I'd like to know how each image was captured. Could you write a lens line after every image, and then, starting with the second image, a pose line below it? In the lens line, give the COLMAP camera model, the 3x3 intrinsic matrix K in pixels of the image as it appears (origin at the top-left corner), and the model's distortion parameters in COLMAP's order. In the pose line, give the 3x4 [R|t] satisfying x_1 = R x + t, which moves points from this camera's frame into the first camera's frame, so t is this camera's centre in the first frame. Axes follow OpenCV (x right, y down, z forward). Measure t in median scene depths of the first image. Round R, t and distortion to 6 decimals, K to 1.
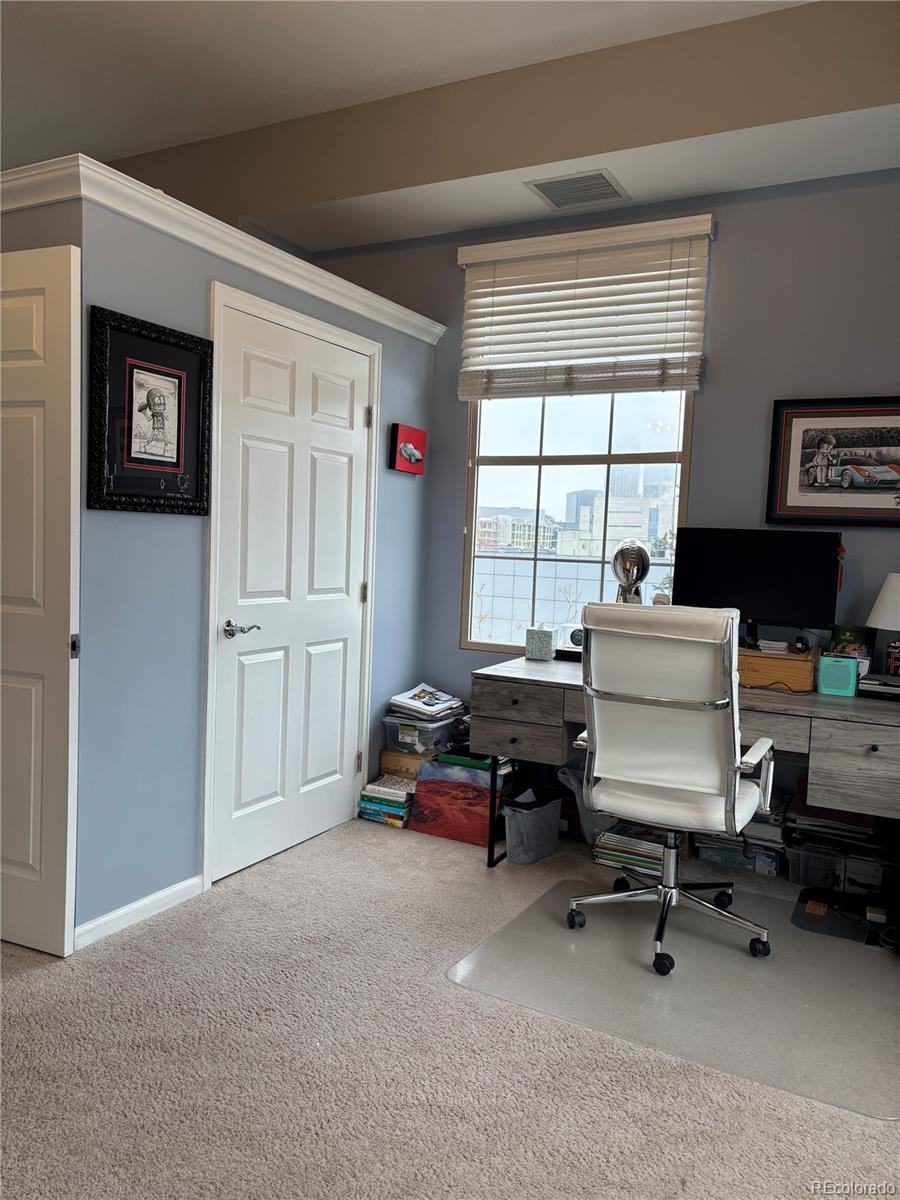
lens RADIAL K [[899.9, 0, 444.3], [0, 899.9, 594.5], [0, 0, 1]] dist [0.054209, -0.062195]
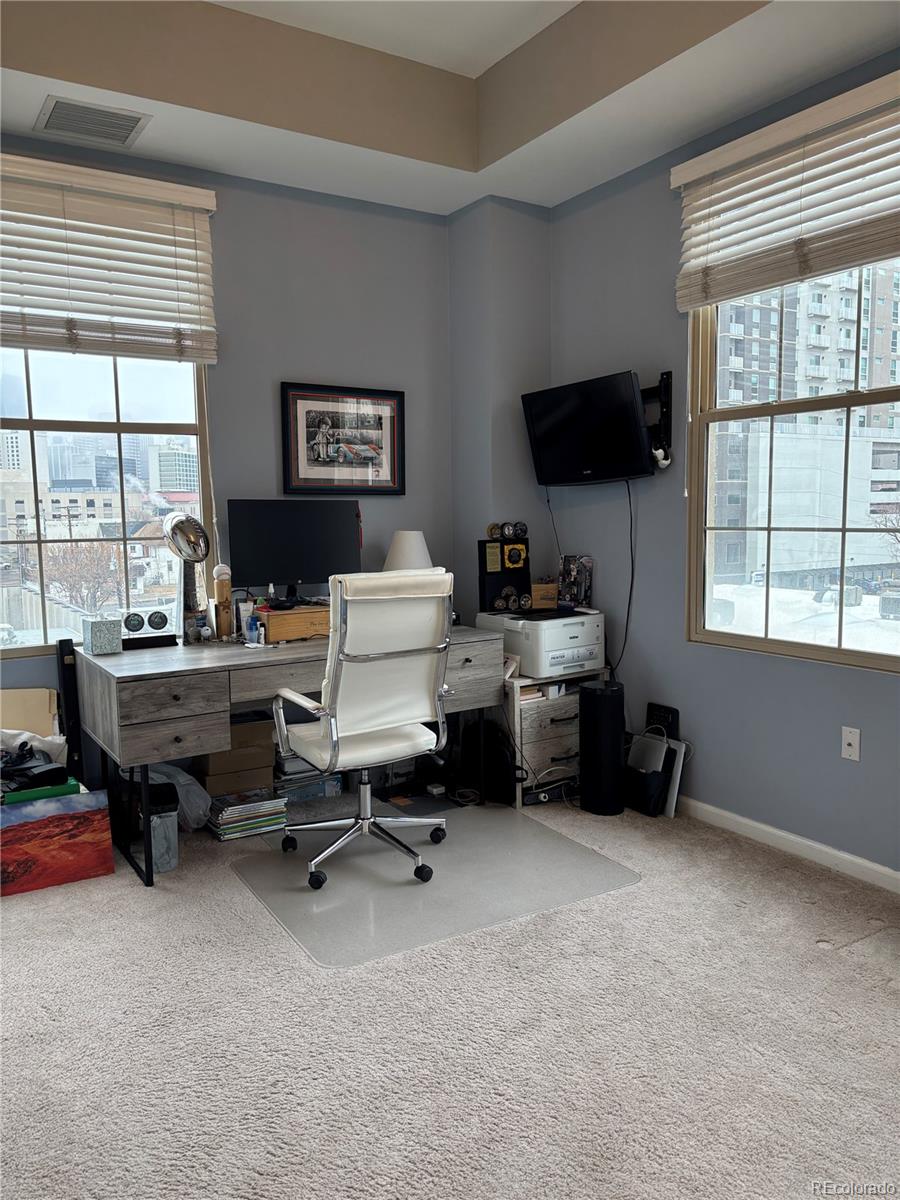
lens RADIAL K [[899.9, 0, 441.9], [0, 899.9, 599.9], [0, 0, 1]] dist [0.054209, -0.062195]
pose [[0.498065, -0.132293, 0.856989, -0.523185], [0.088148, 0.990899, 0.101735, -0.045565], [-0.862648, 0.024871, 0.505193, 0.278084]]
